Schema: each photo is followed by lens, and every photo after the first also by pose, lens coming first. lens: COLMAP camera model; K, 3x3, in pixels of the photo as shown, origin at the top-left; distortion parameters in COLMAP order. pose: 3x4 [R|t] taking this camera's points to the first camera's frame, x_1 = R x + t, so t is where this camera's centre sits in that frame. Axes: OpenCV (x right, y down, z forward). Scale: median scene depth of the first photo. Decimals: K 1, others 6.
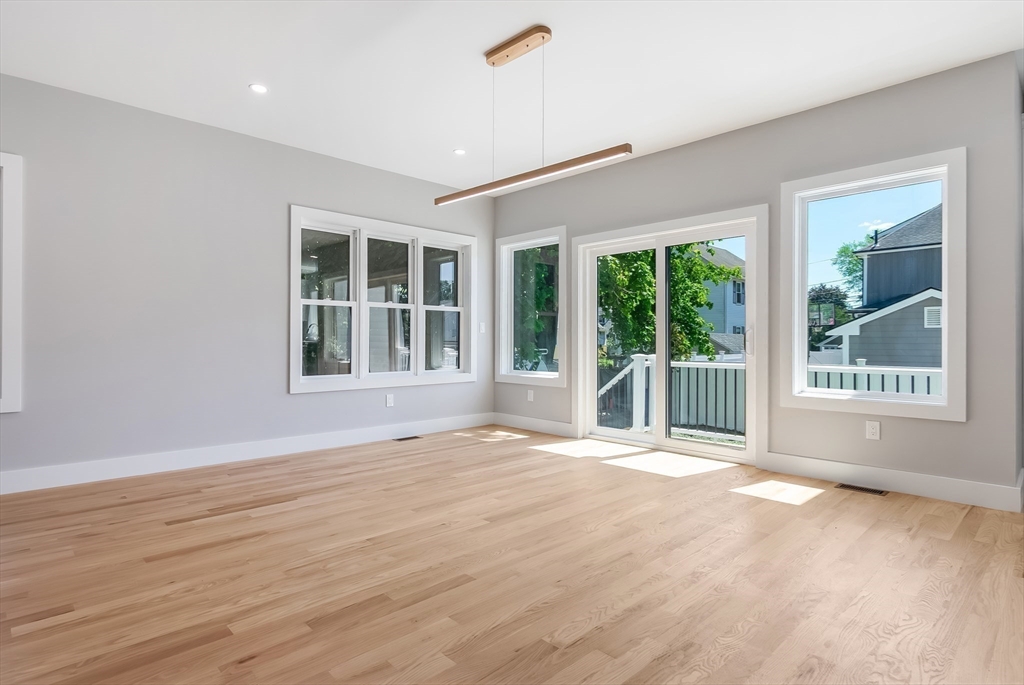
lens RADIAL K [[539.1, 0, 512.0], [0, 539.1, 342.5], [0, 0, 1]] dist [0.001452, 0.000362]
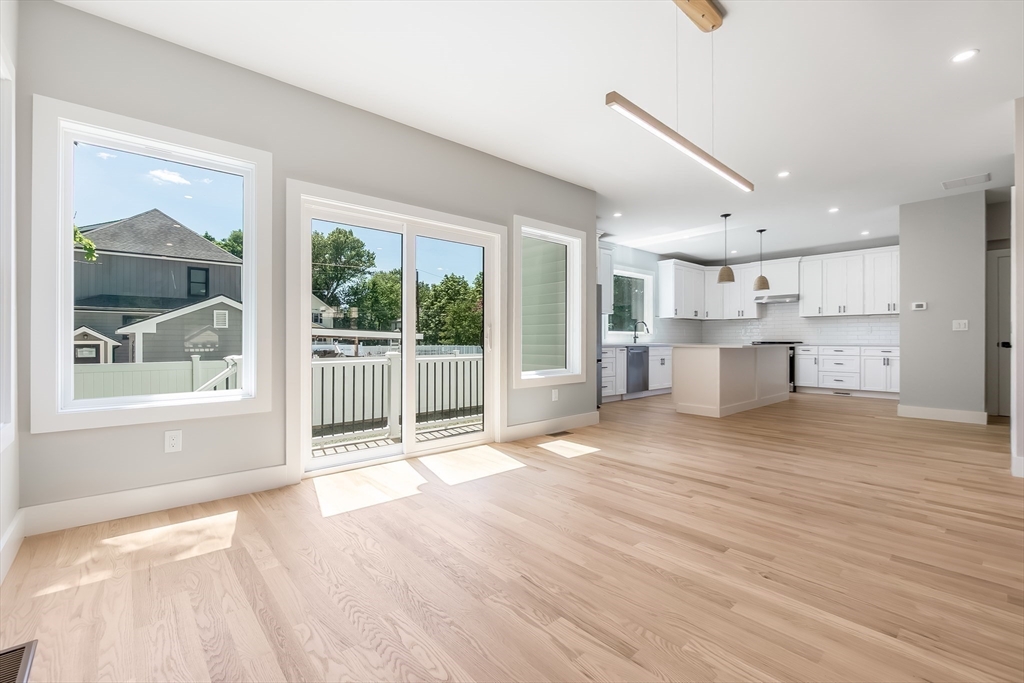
lens RADIAL K [[445.4, 0, 508.8], [0, 445.4, 337.1], [0, 0, 1]] dist [-0.003414, -0.000296]
pose [[0.045956, 0.003439, 0.998938, -0.627658], [0.004365, 0.999984, -0.003644, 0.000700], [-0.998934, 0.004528, 0.045941, 1.088788]]
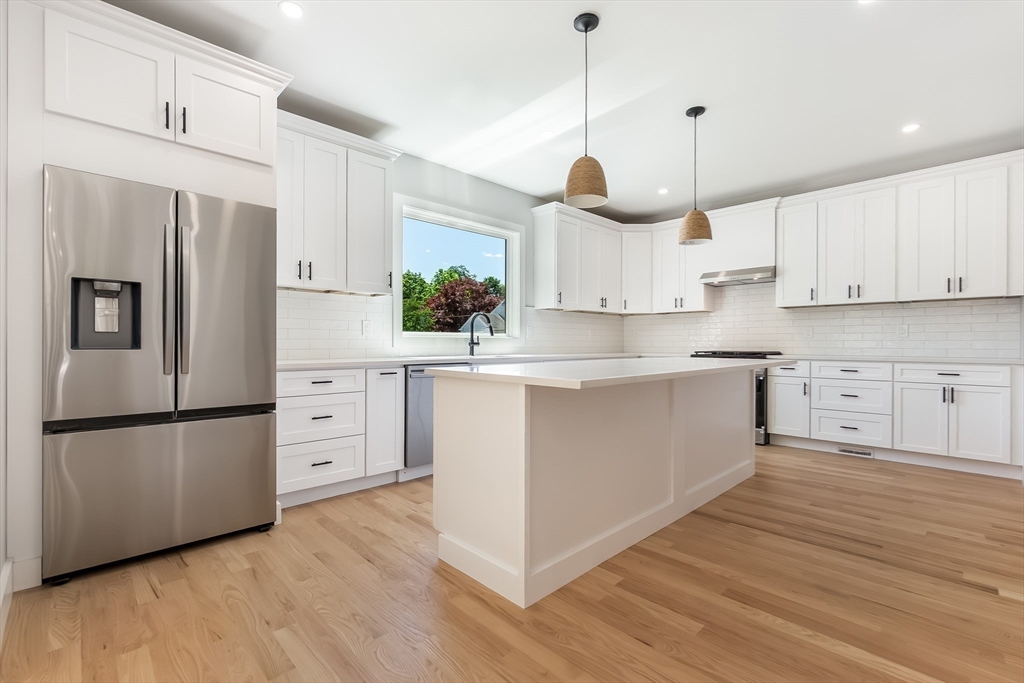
lens RADIAL K [[450.9, 0, 508.7], [0, 450.9, 342.0], [0, 0, 1]] dist [-0.003701, -0.000126]
pose [[0.000576, -0.002978, 0.999995, 0.458081], [0.002451, 0.999993, 0.002977, -0.011216], [-0.999997, 0.002449, 0.000584, 0.451328]]
